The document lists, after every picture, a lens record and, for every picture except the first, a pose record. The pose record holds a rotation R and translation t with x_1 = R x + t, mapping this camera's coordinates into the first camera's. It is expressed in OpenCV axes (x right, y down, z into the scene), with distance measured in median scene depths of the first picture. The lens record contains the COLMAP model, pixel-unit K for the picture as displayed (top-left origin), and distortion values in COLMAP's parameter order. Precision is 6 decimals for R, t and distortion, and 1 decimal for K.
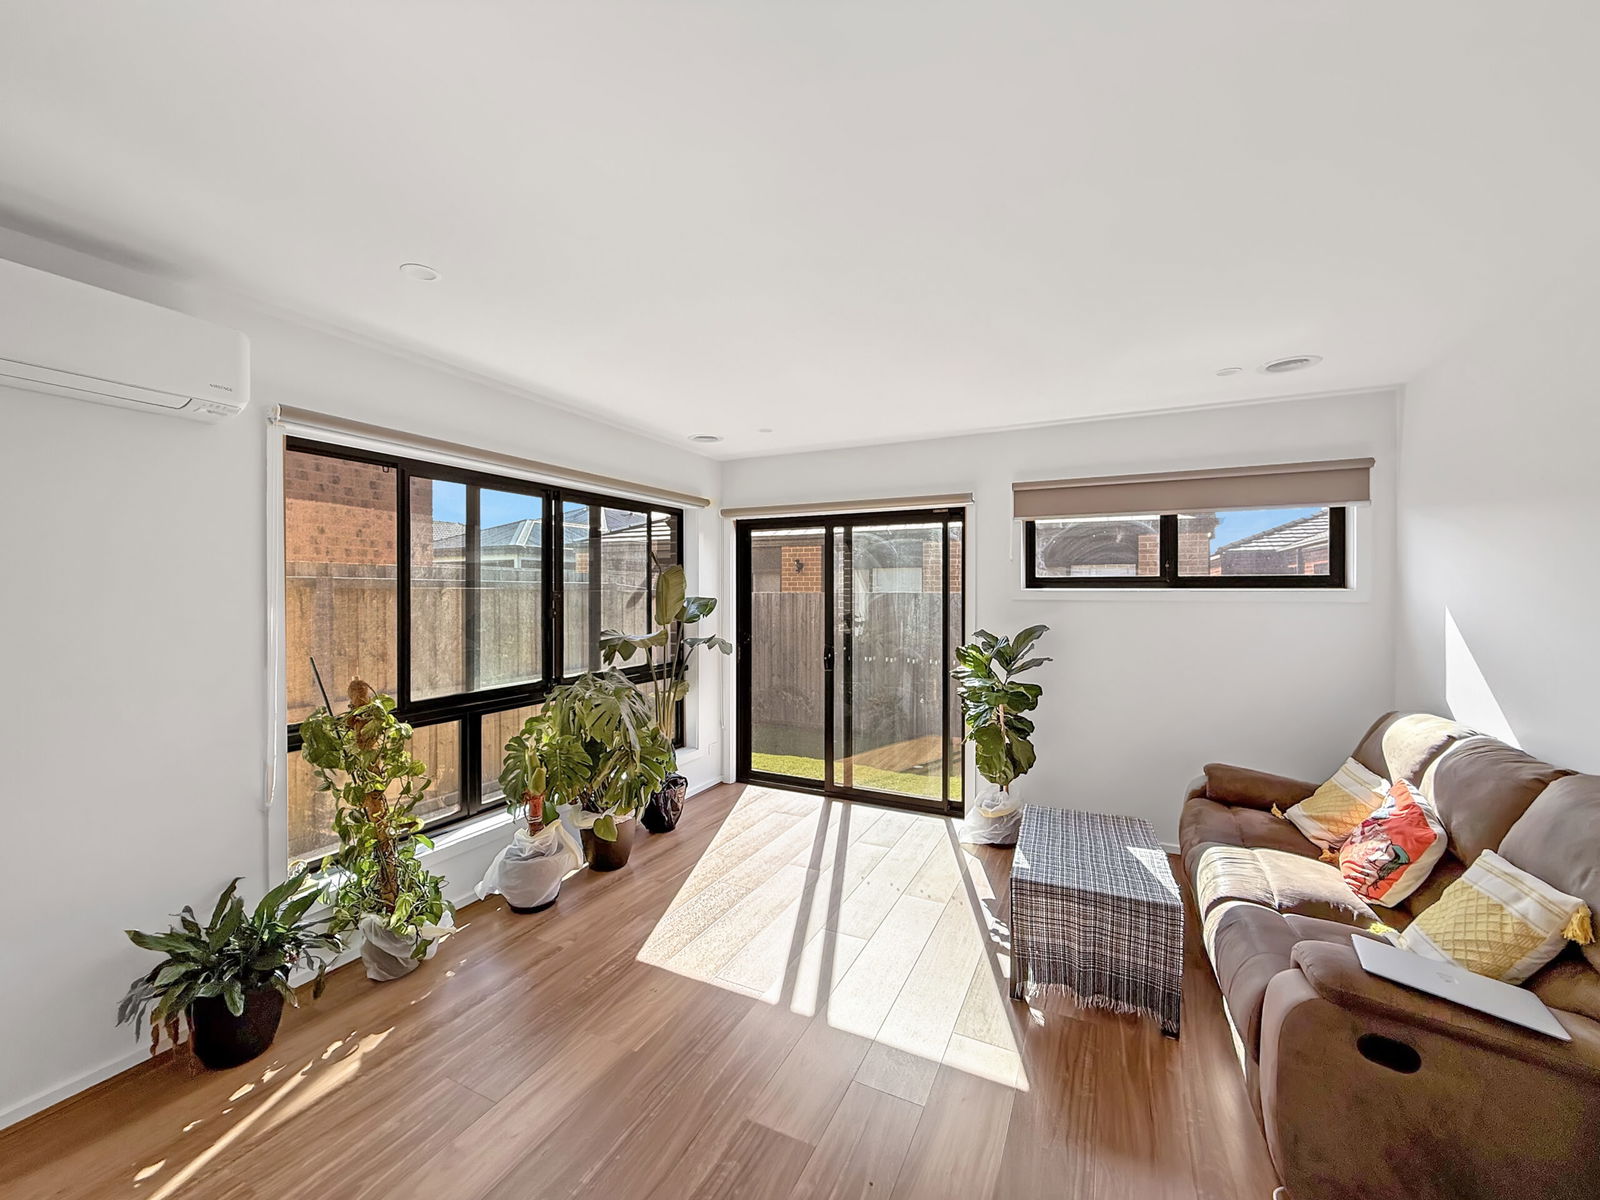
lens RADIAL K [[642.0, 0, 802.2], [0, 642.0, 605.4], [0, 0, 1]] dist [0.001007, 0.000390]
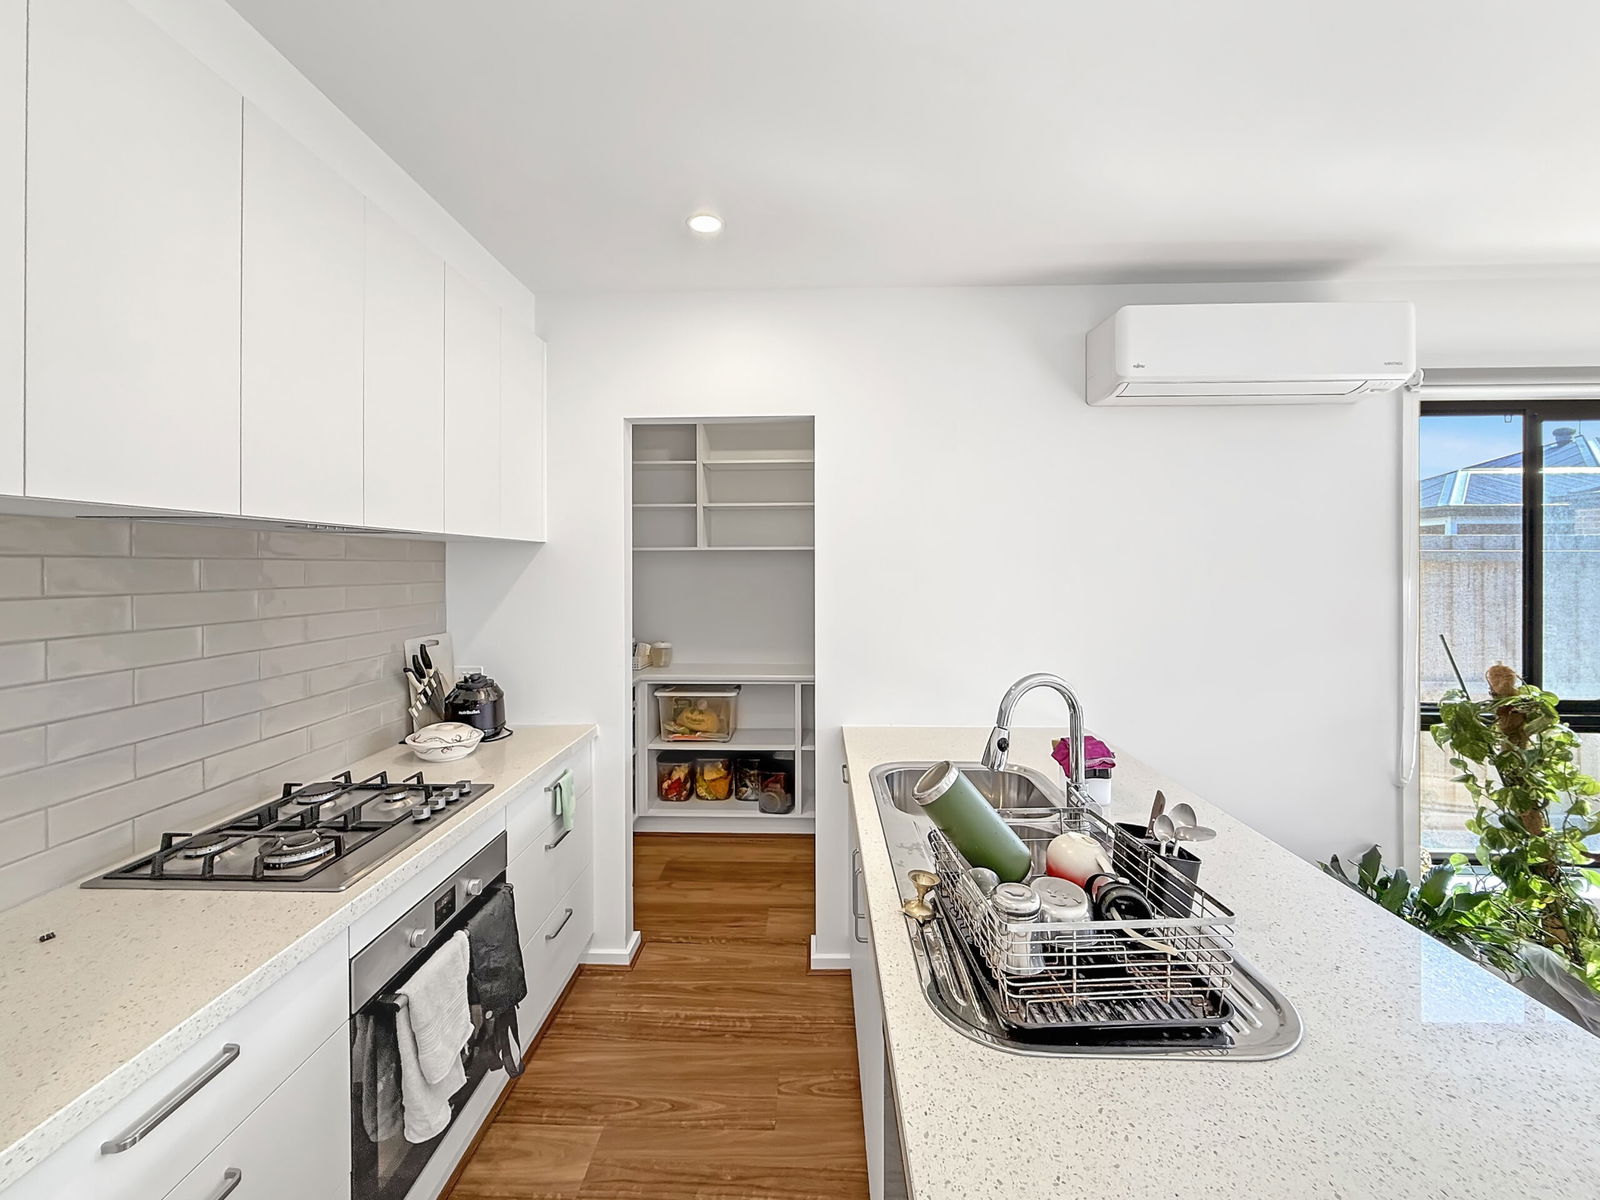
lens RADIAL K [[642.0, 0, 795.1], [0, 642.0, 587.1], [0, 0, 1]] dist [0.001007, 0.000390]
pose [[0.390769, 0.009395, -0.920441, -0.293359], [-0.004033, 0.999956, 0.008494, 0.008630], [0.920480, 0.000392, 0.390789, -0.238294]]
